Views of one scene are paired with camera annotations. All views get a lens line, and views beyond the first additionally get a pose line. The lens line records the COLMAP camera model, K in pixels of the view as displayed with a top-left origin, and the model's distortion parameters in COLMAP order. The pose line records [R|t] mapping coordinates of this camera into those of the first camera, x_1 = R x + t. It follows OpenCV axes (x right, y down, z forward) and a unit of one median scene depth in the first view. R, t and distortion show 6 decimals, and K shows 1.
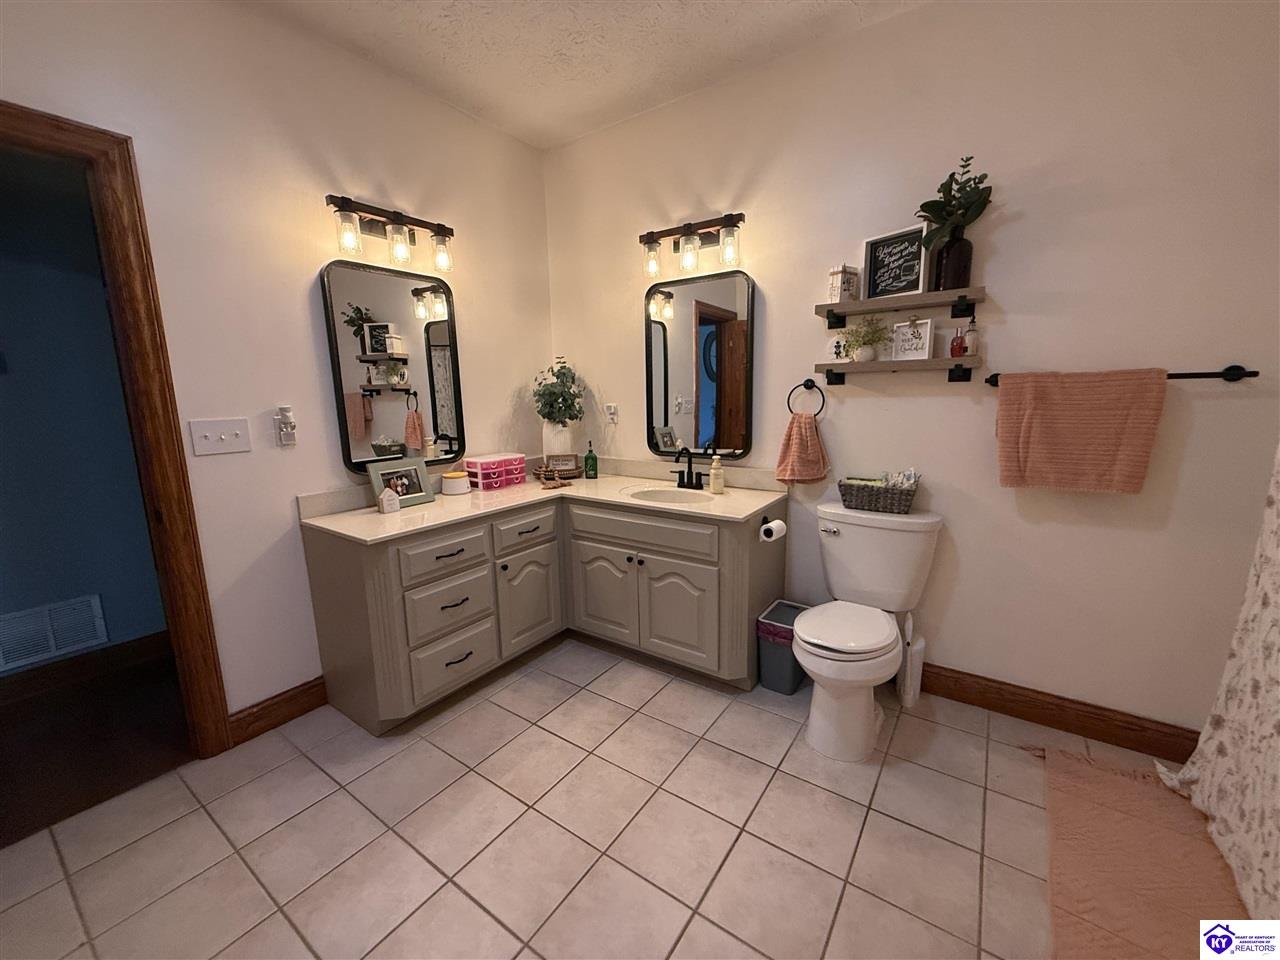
lens RADIAL K [[508.0, 0, 637.5], [0, 508.0, 480.3], [0, 0, 1]] dist [-0.000039, 0.000066]
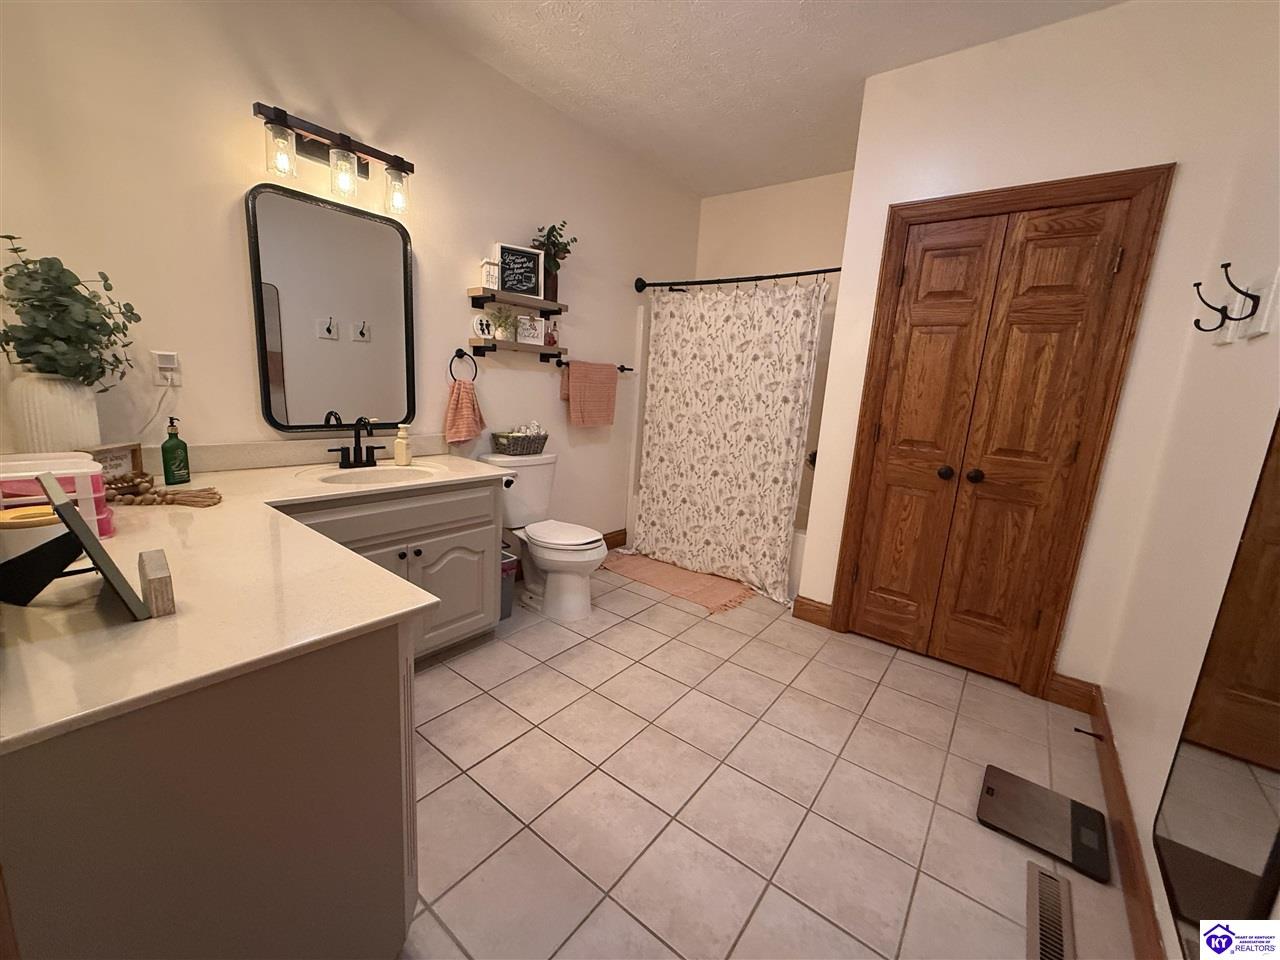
lens RADIAL K [[508.0, 0, 637.5], [0, 508.0, 480.3], [0, 0, 1]] dist [-0.000039, 0.000066]
pose [[0.045308, -0.169848, 0.984428, -0.832978], [0.107843, 0.980513, 0.164209, -0.060275], [-0.993135, 0.098724, 0.062742, 0.599615]]
